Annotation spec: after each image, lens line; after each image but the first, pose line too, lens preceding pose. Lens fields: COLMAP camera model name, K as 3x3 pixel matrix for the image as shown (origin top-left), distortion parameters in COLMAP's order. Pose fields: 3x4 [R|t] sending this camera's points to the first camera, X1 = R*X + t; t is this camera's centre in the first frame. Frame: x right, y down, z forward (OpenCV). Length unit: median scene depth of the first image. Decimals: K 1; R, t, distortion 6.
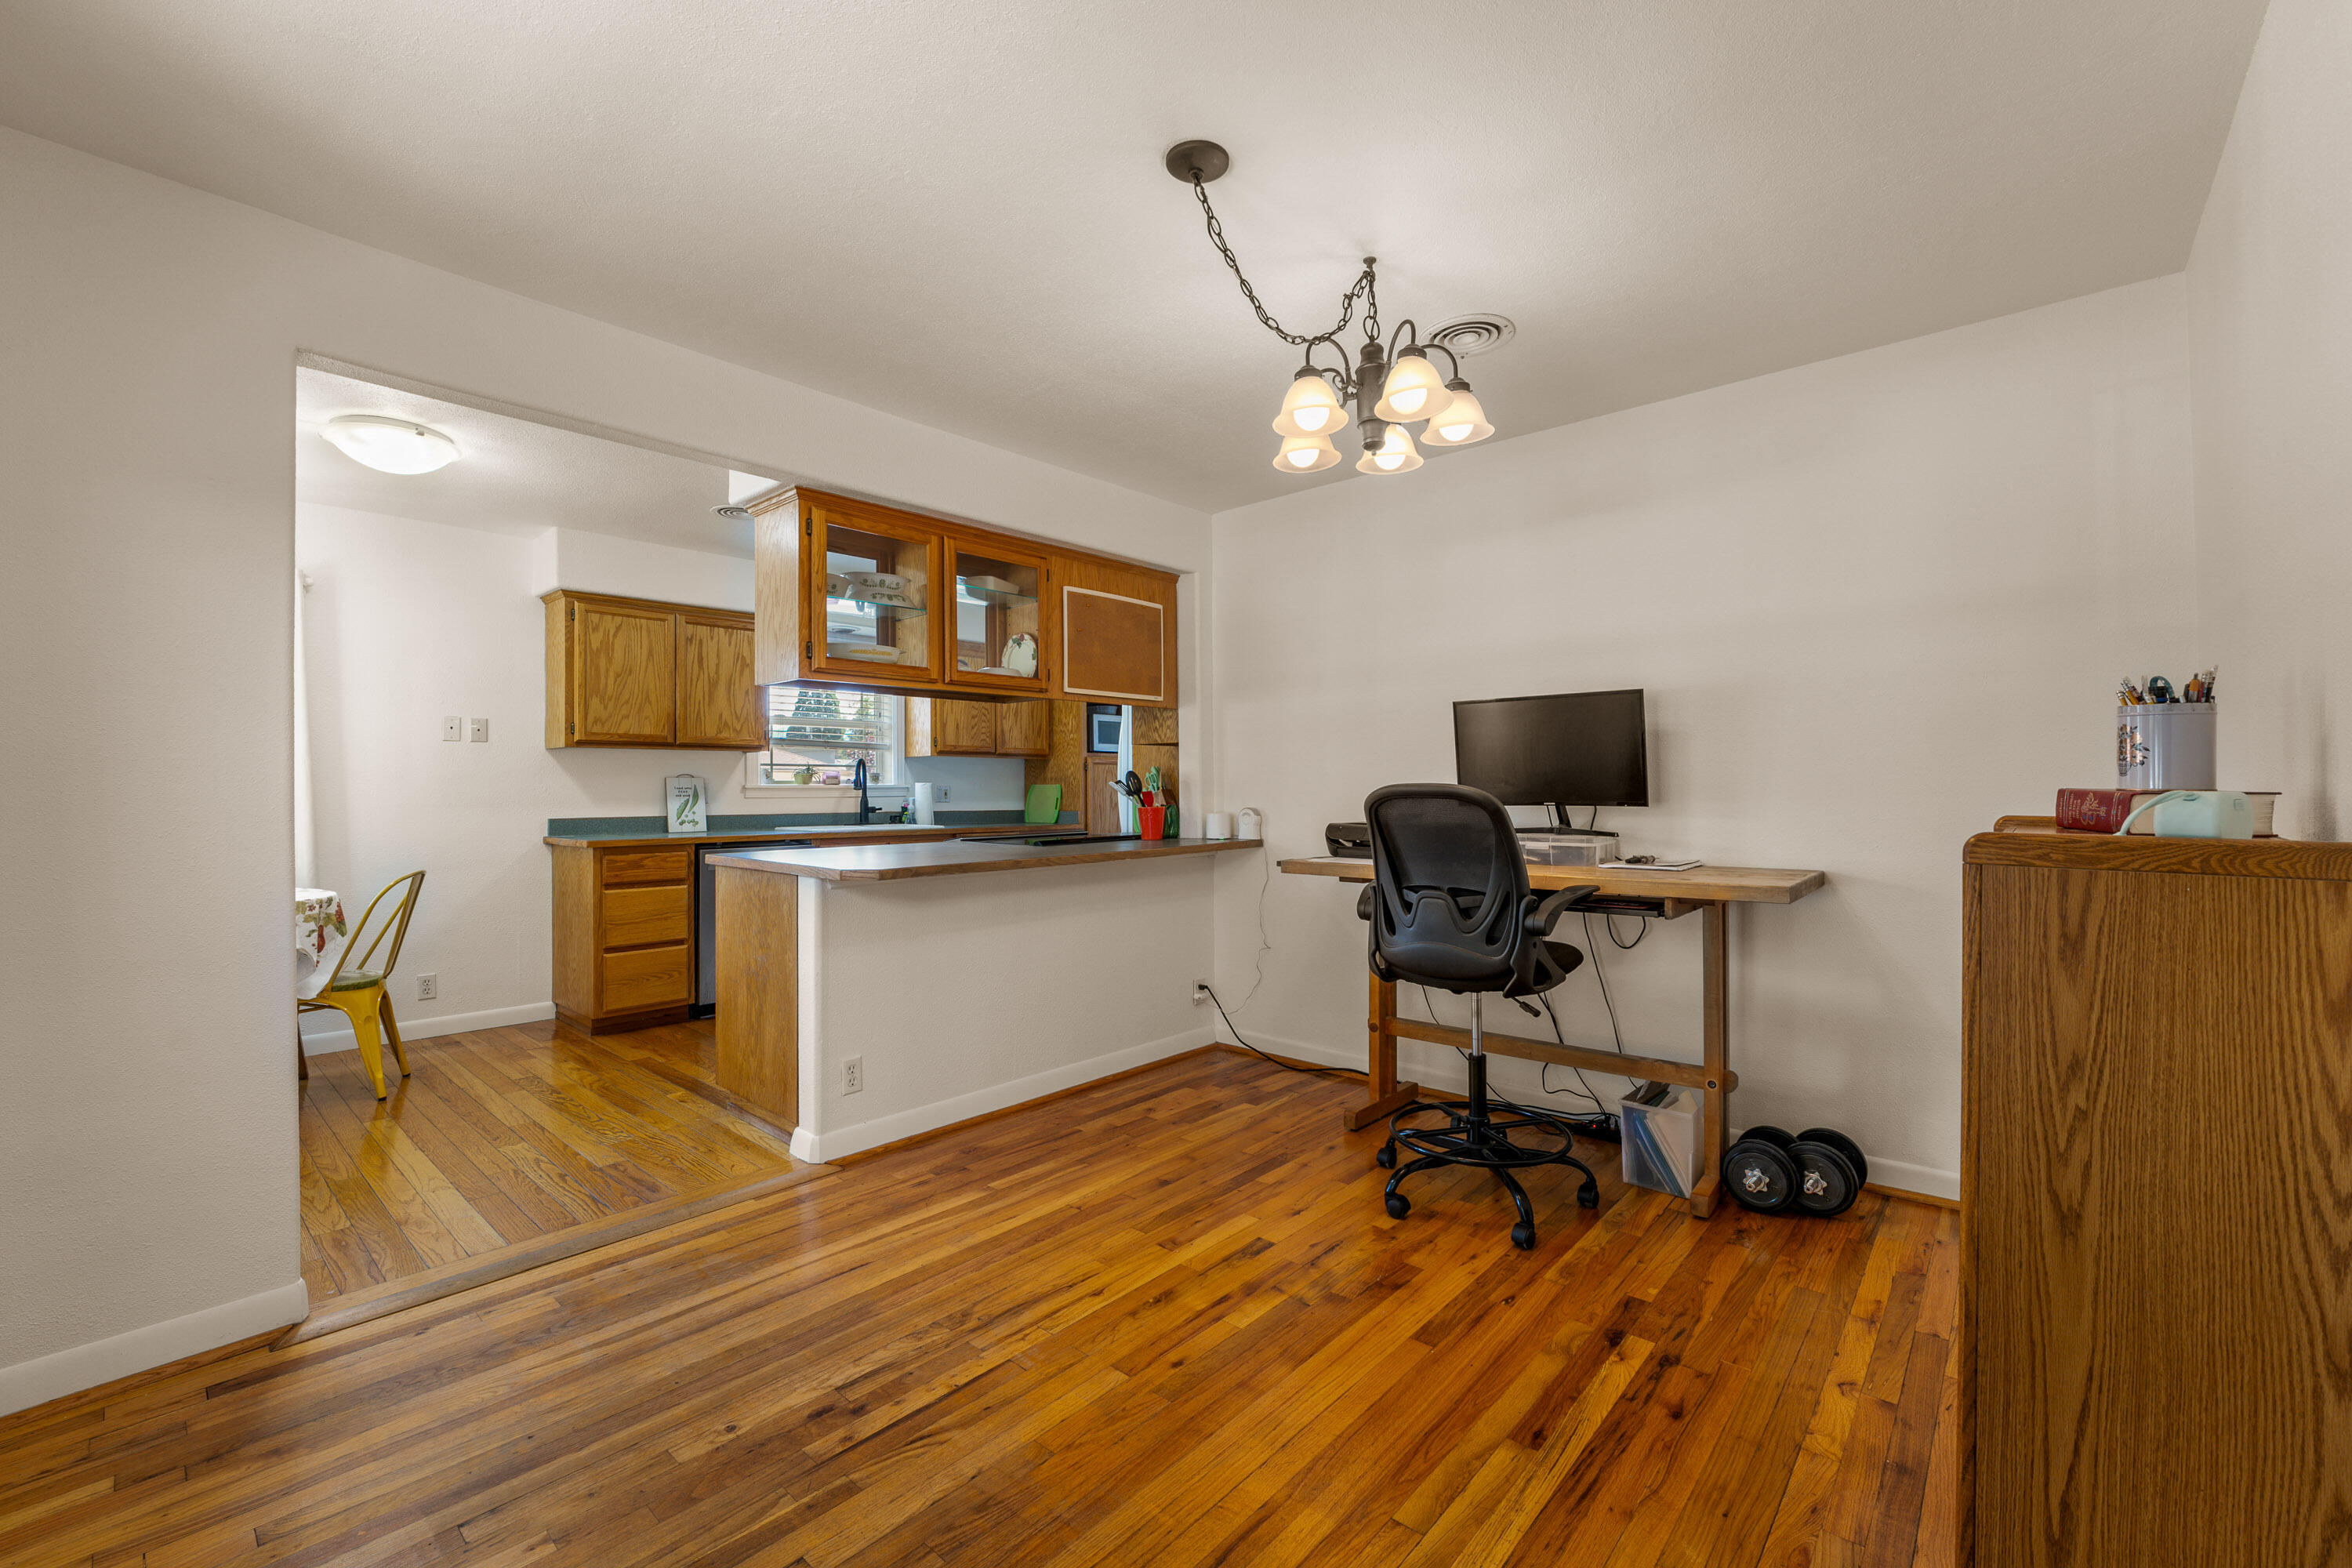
lens RADIAL K [[963.4, 0, 1180.4], [0, 963.4, 787.5], [0, 0, 1]] dist [-0.014746, 0.000860]
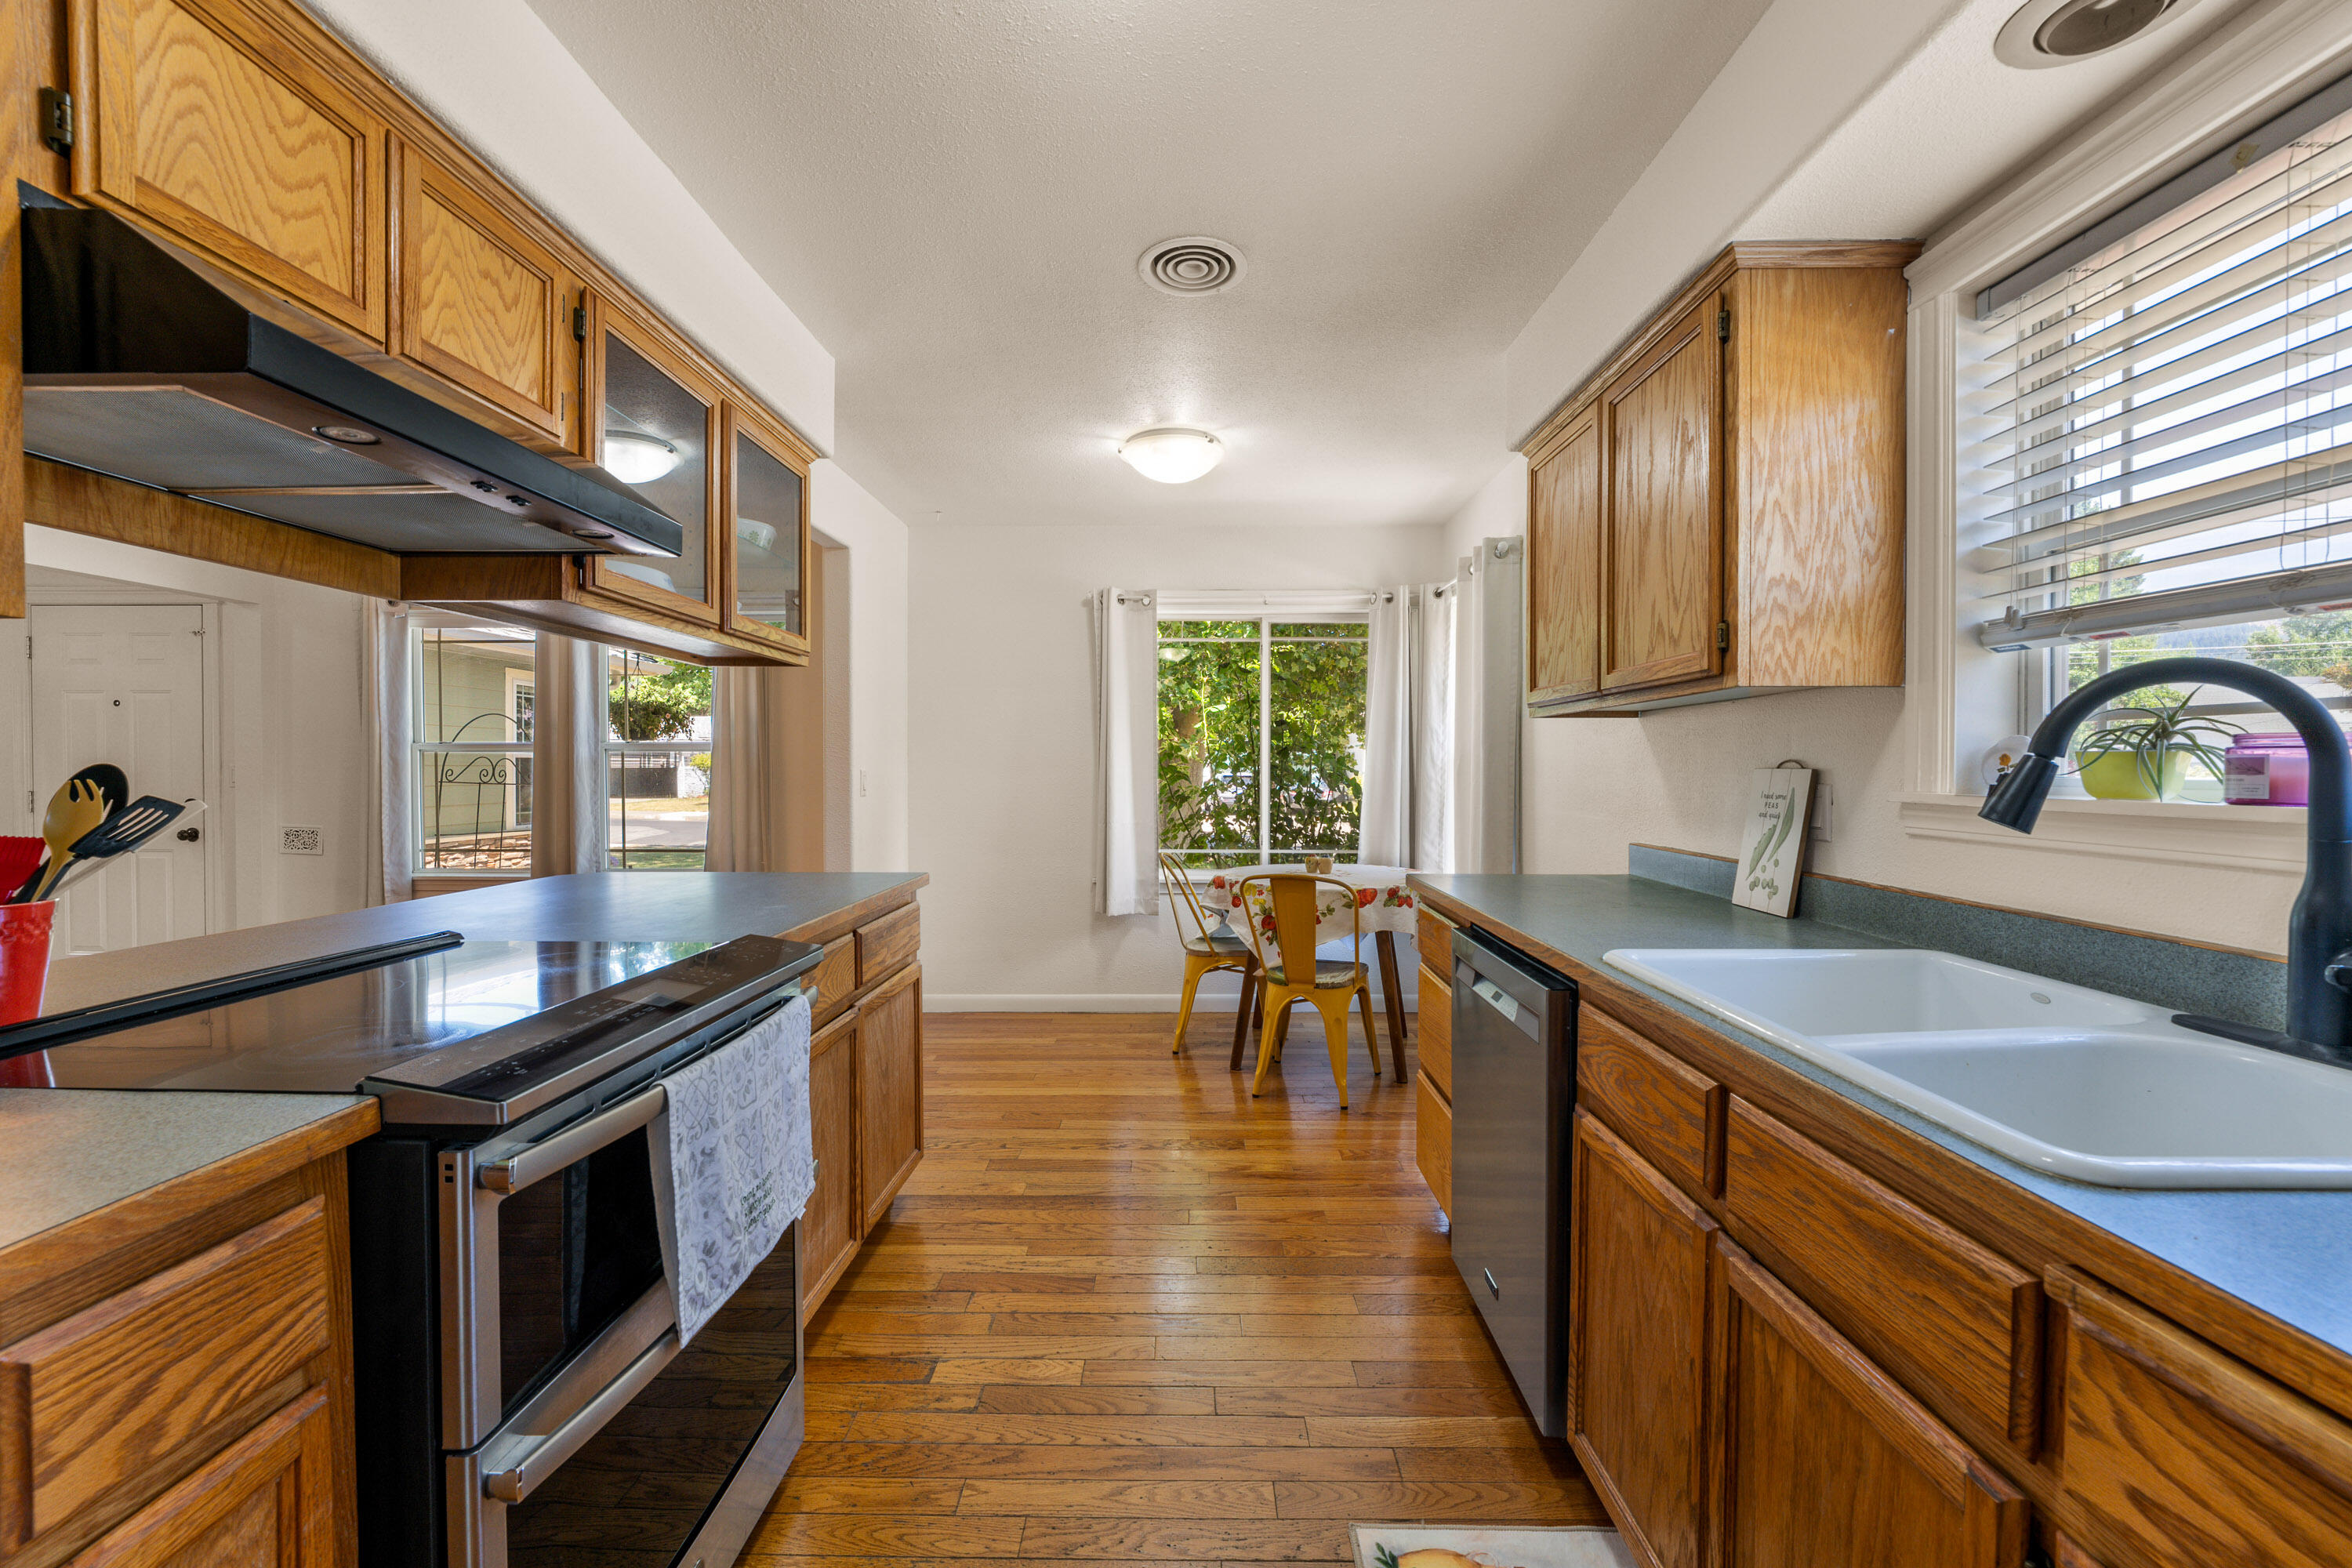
lens RADIAL K [[963.4, 0, 1177.9], [0, 963.4, 782.4], [0, 0, 1]] dist [-0.014746, 0.000860]
pose [[-0.759218, 0.012686, -0.650712, -0.072657], [0.005019, 0.999894, 0.013637, -0.011957], [0.650817, 0.007087, -0.759202, 1.169723]]
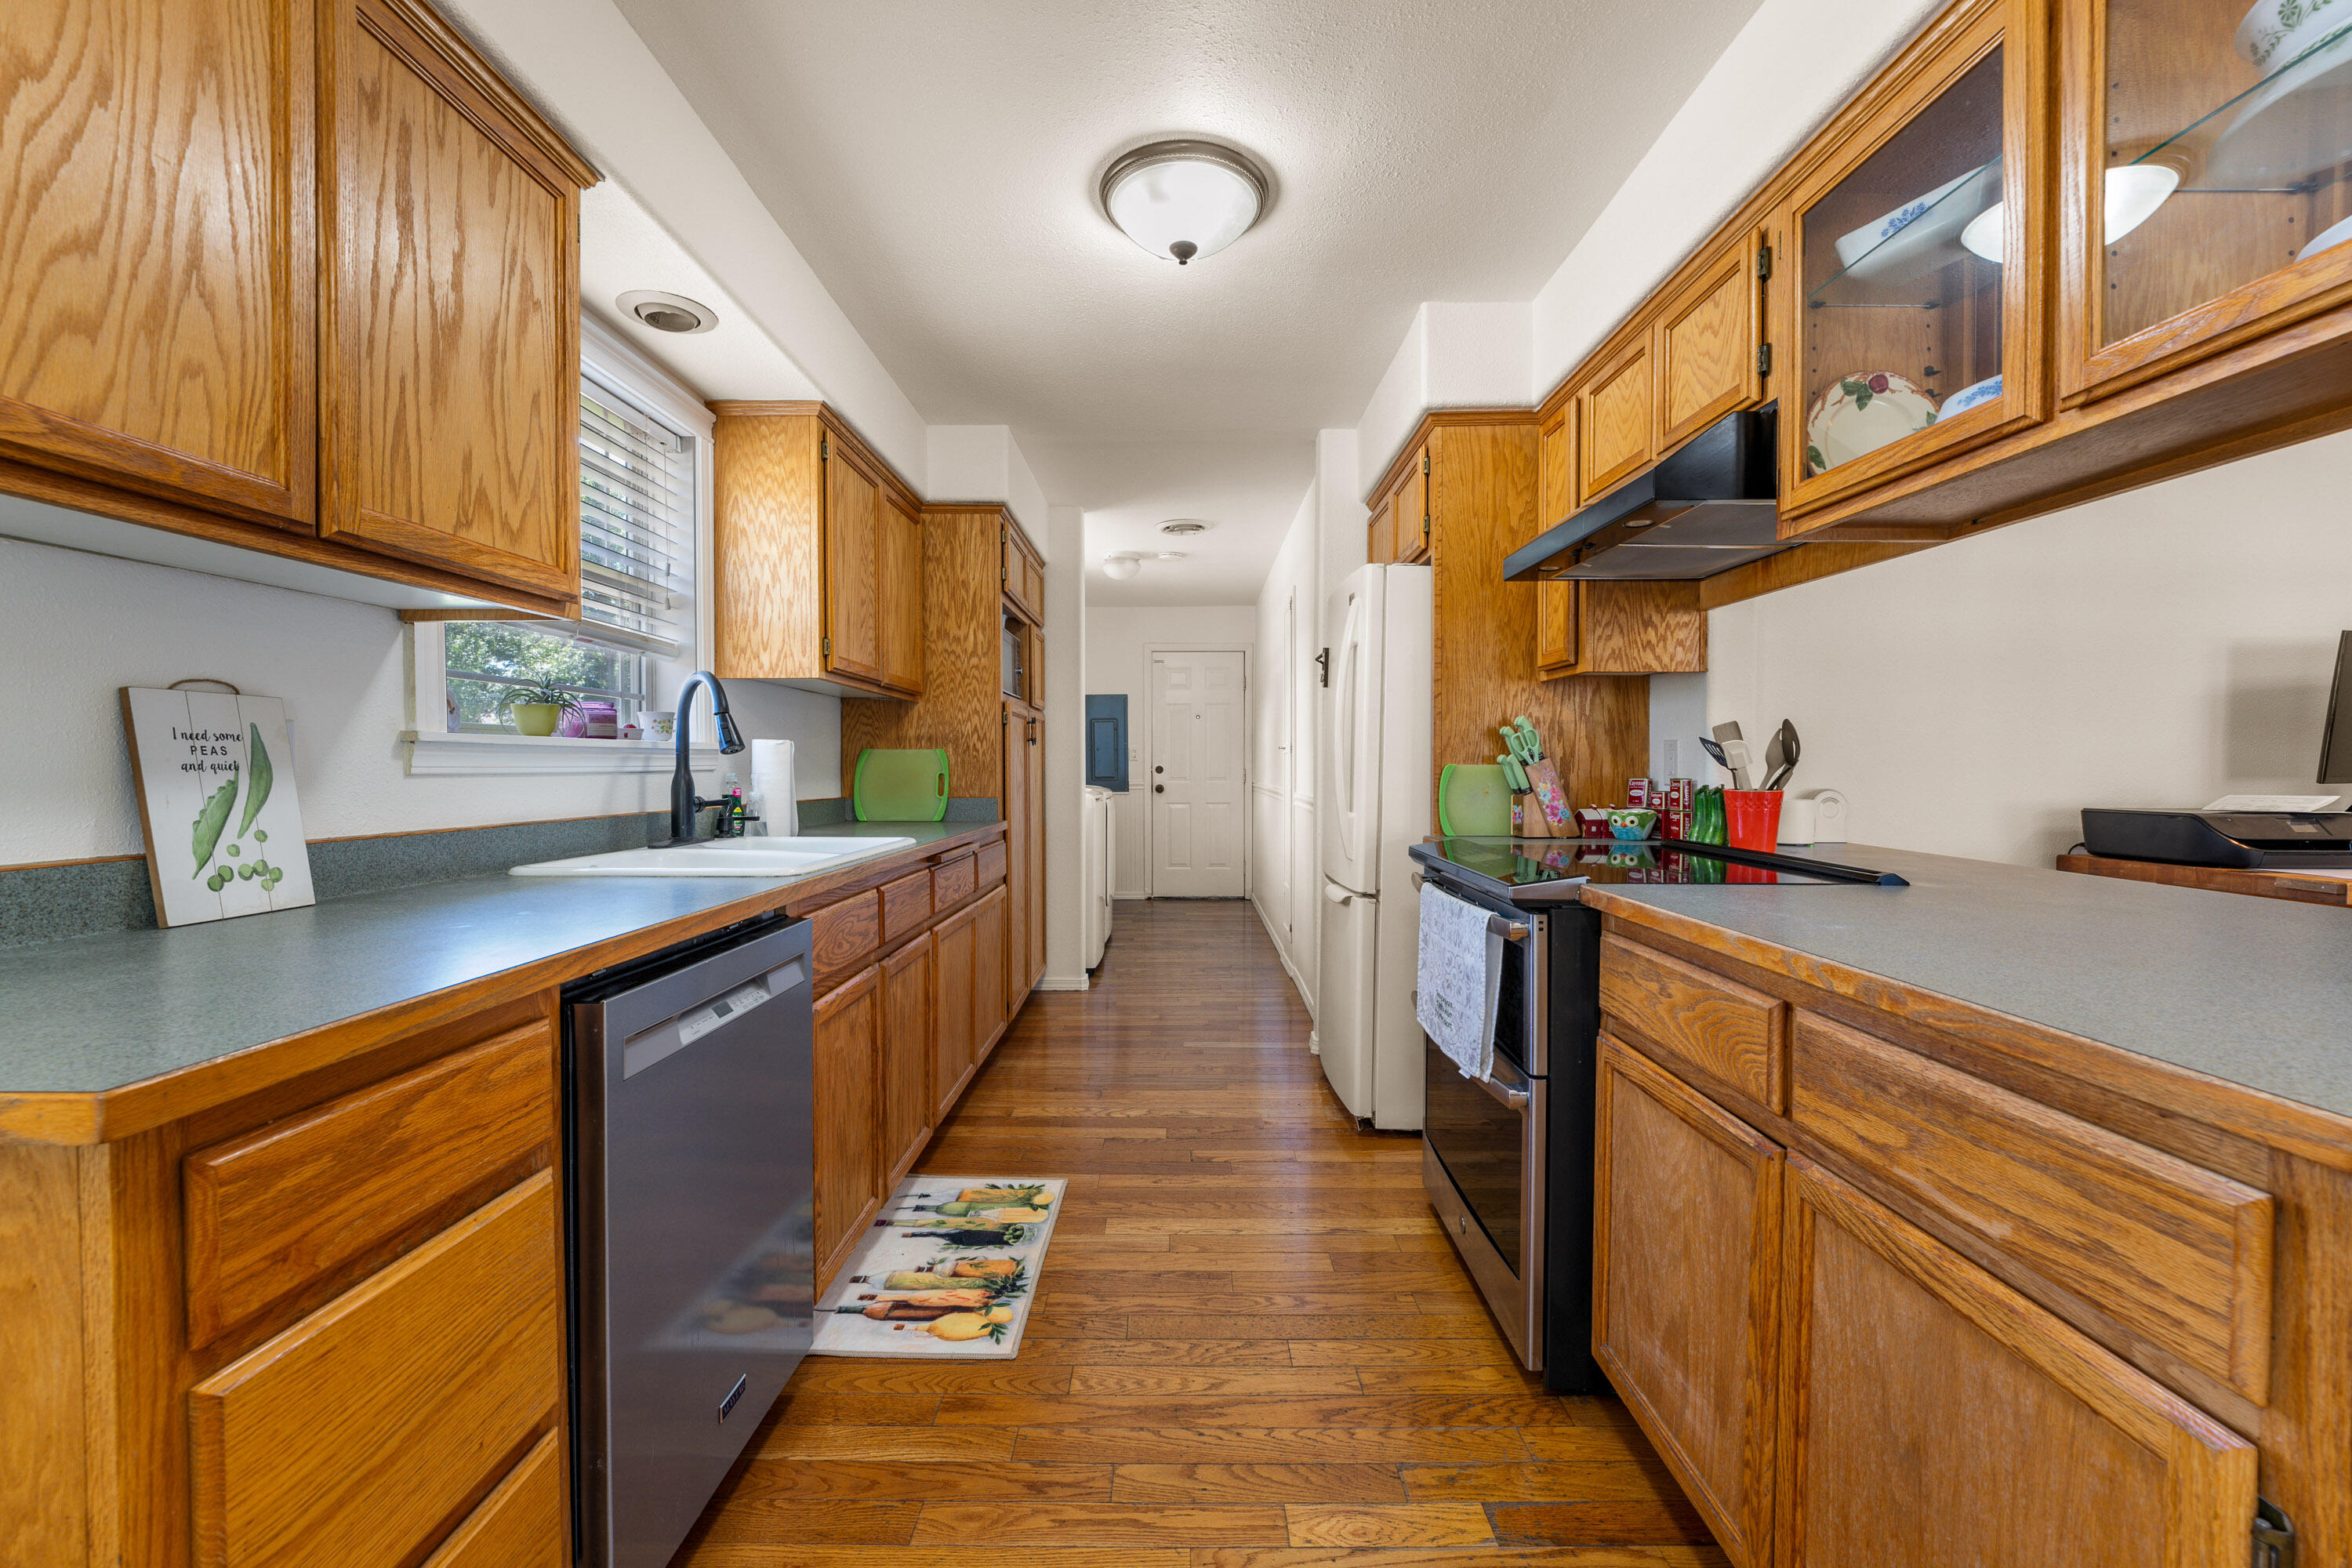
lens RADIAL K [[963.4, 0, 1169.3], [0, 963.4, 777.5], [0, 0, 1]] dist [-0.014746, 0.000860]
pose [[0.759468, -0.002338, 0.650541, -0.496445], [-0.007093, 0.999904, 0.011875, 0.006832], [-0.650506, -0.013632, 0.759379, 0.670176]]
